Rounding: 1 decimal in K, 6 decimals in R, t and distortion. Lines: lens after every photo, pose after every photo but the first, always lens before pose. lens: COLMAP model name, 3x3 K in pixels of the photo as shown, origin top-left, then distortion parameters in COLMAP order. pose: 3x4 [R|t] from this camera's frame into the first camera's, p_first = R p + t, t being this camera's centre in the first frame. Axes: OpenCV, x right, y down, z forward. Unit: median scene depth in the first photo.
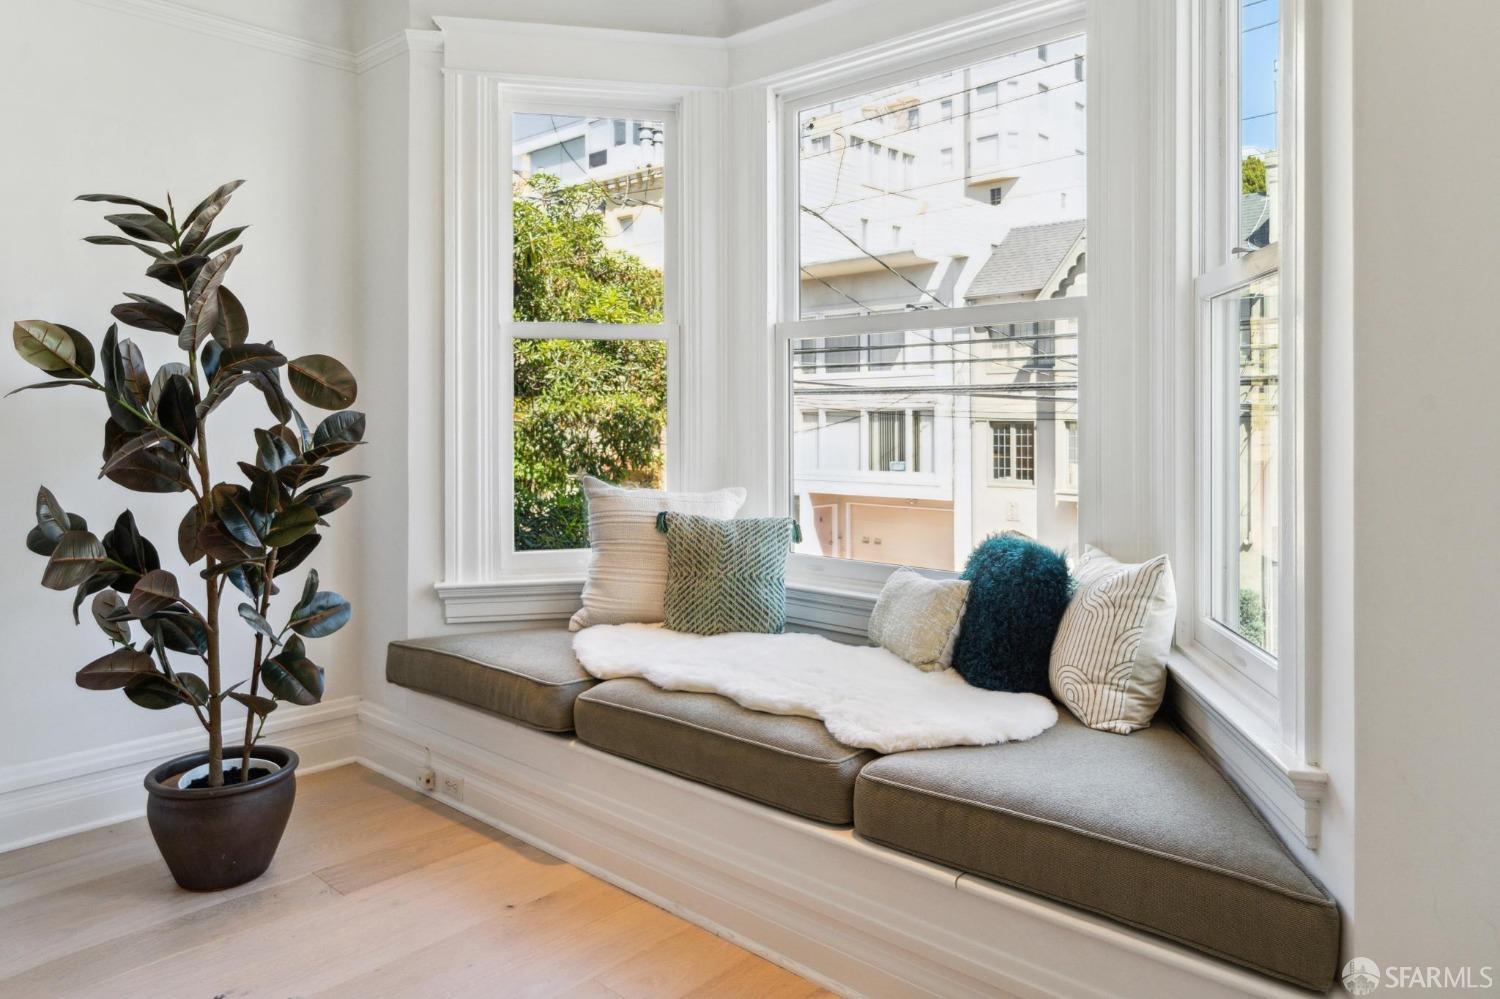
lens RADIAL K [[1026.4, 0, 726.1], [0, 1026.4, 415.6], [0, 0, 1]] dist [-0.007909, -0.002139]
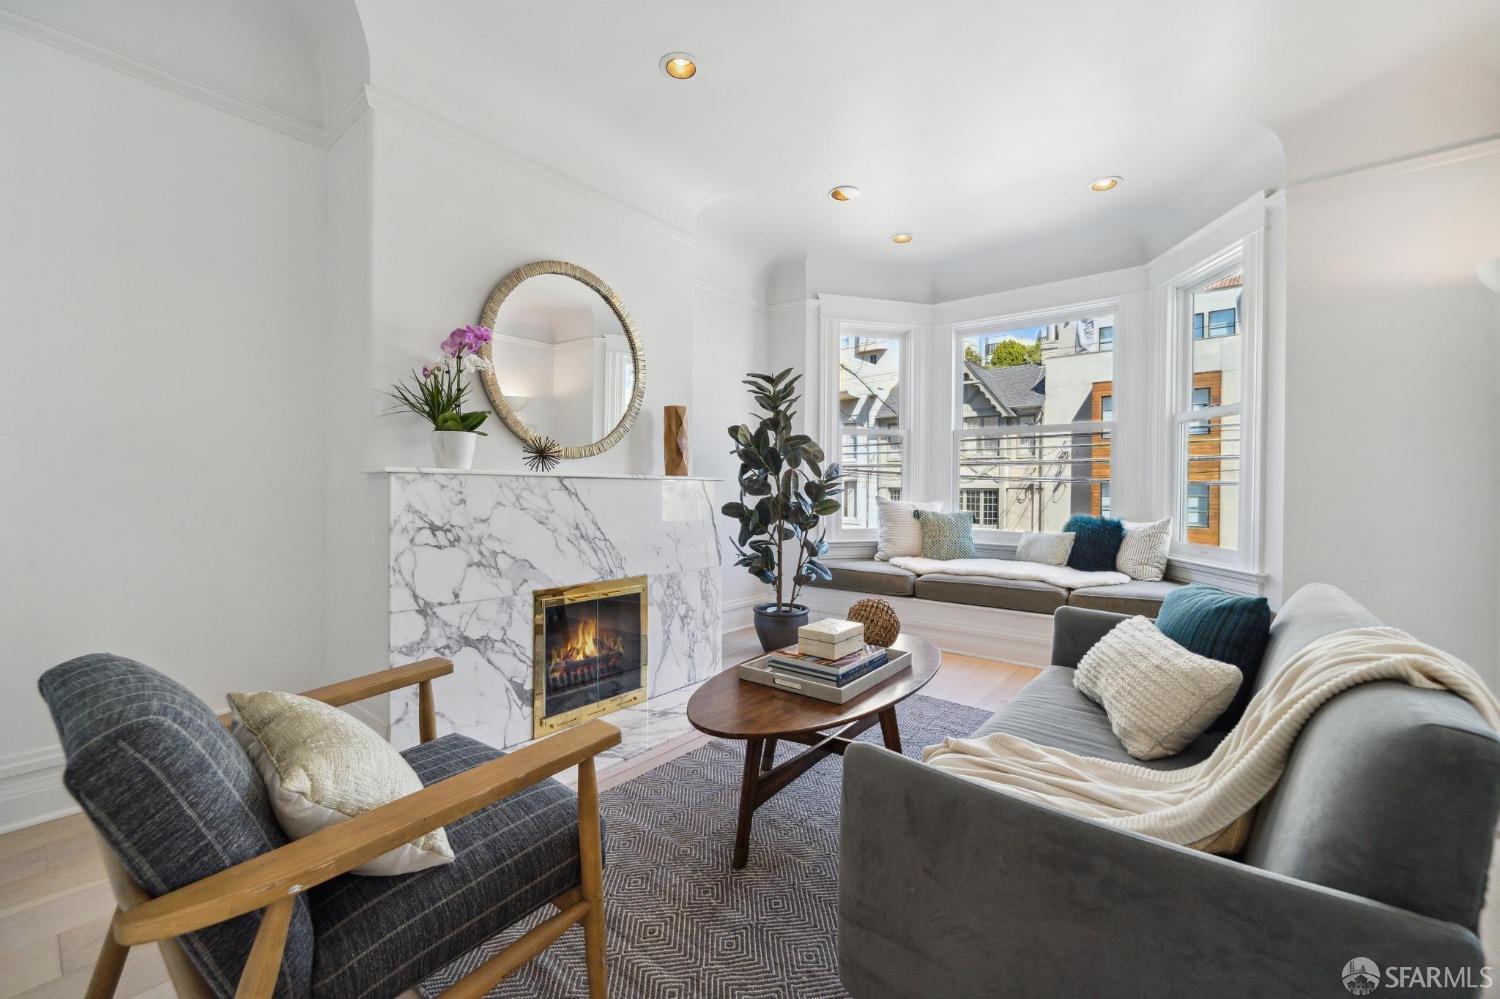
lens RADIAL K [[616.4, 0, 750.5], [0, 616.4, 493.6], [0, 0, 1]] dist [0.003456, -0.000172]
pose [[0.996505, 0.005562, 0.083342, -0.636074], [-0.006409, 0.999930, 0.009899, 0.051506], [-0.083281, -0.010398, 0.996472, -0.419849]]
